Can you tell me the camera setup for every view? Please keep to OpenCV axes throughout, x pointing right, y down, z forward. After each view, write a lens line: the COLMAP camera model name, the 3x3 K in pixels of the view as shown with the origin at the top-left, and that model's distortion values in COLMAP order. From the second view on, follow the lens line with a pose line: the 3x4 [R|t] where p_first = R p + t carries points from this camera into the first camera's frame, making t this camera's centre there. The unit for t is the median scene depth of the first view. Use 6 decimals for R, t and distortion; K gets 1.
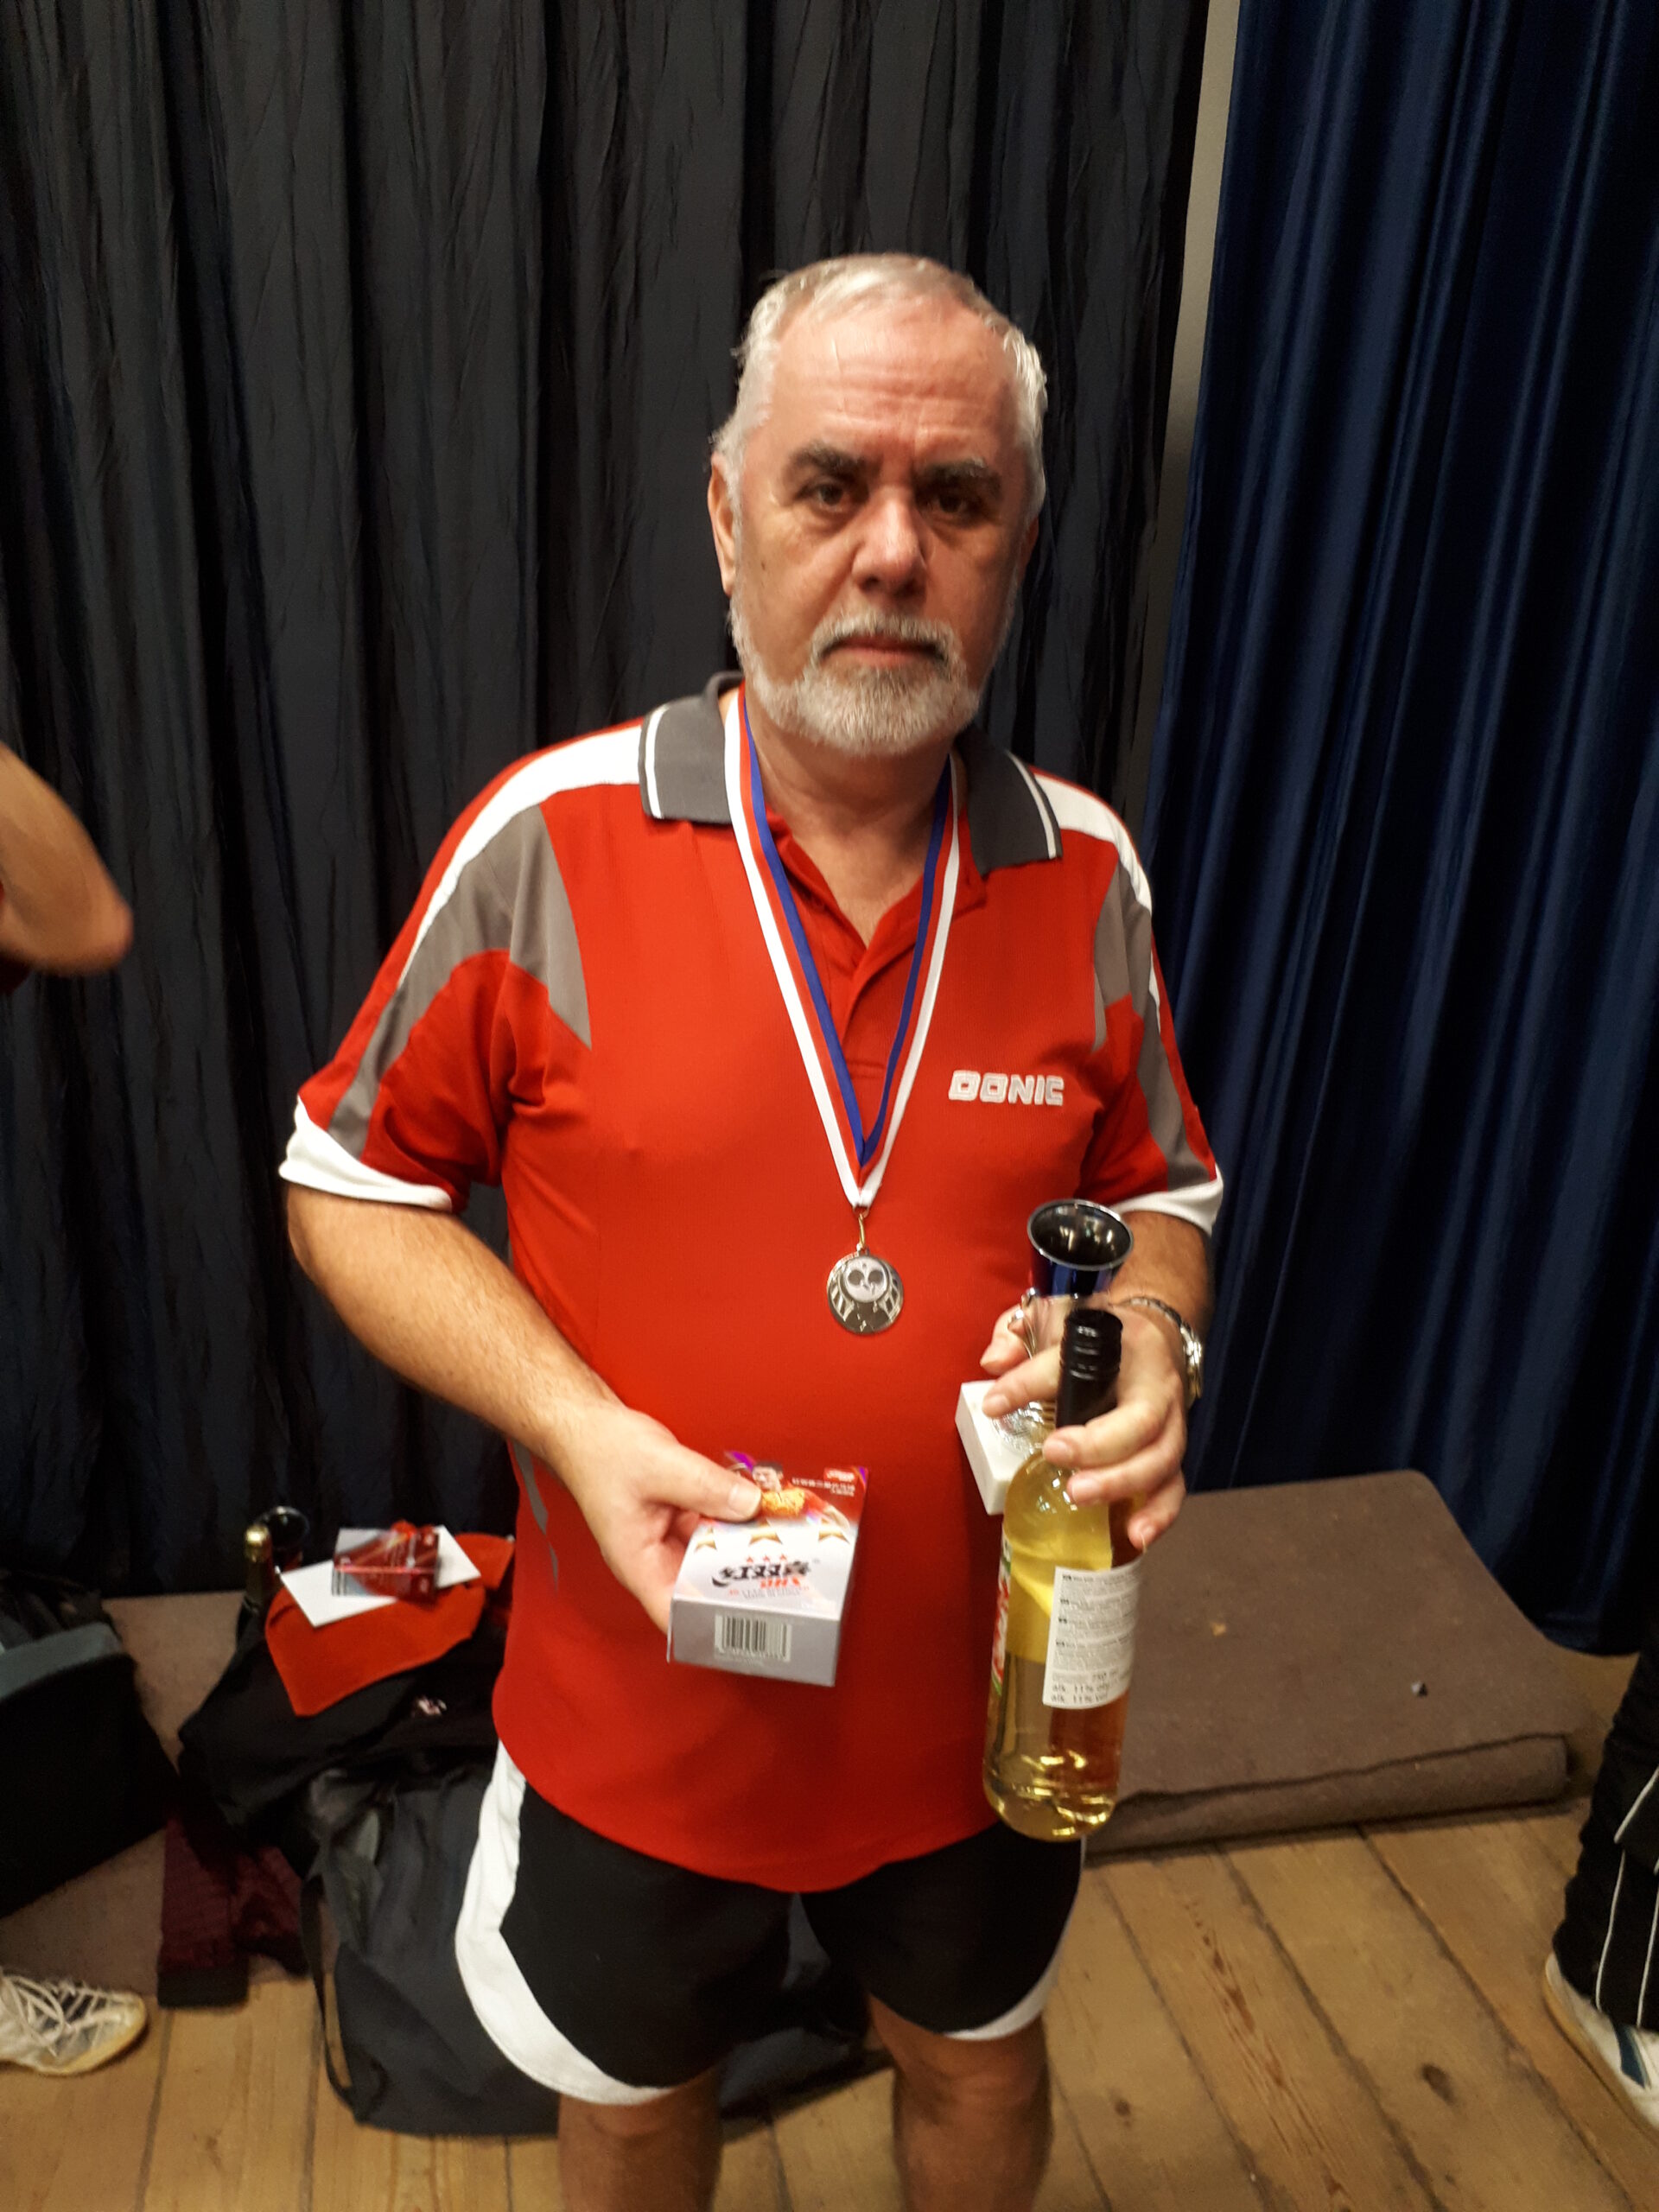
lens RADIAL K [[1764.7, 0, 833.8], [0, 1764.7, 1114.7], [0, 0, 1]] dist [-0.009242, 0.012096]
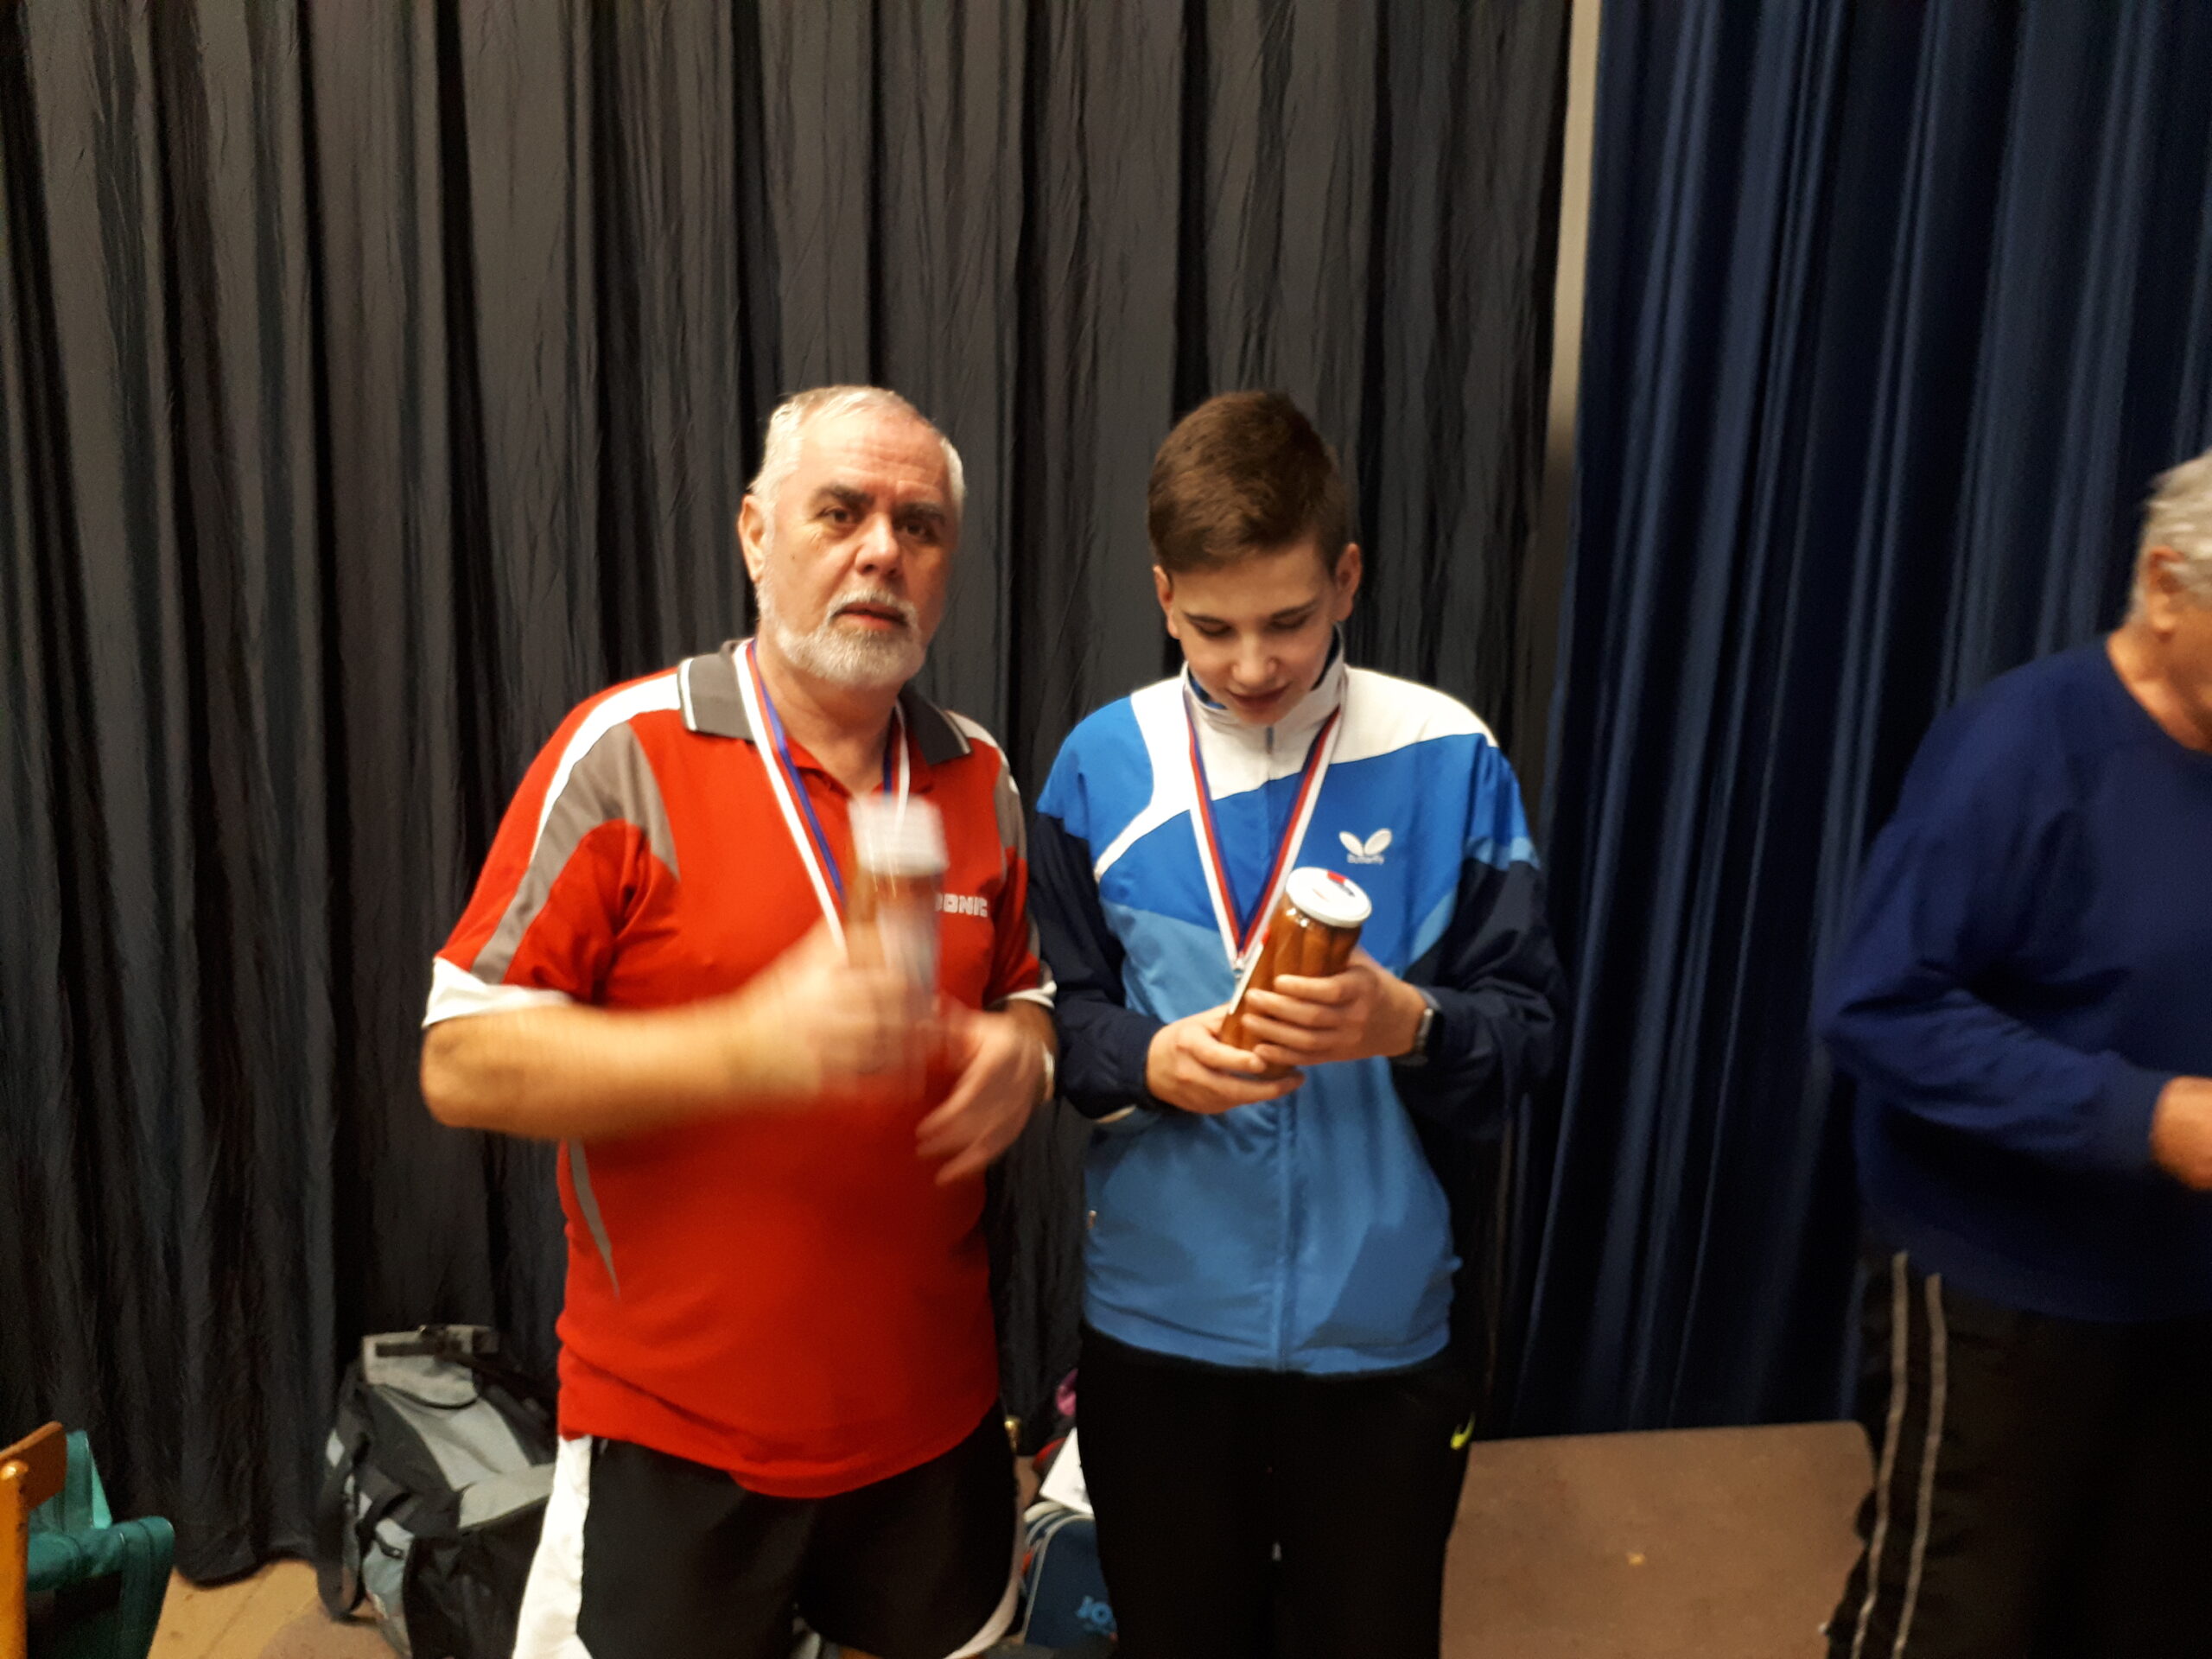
lens RADIAL K [[1773.3, 0, 1142.4], [0, 1773.3, 825.3], [0, 0, 1]] dist [0.007033, 0.000252]
pose [[0.984821, 0.009864, -0.173292, 0.144212], [-0.035388, 0.988824, -0.144827, 0.036961], [0.169927, 0.148761, 0.974164, -0.165684]]
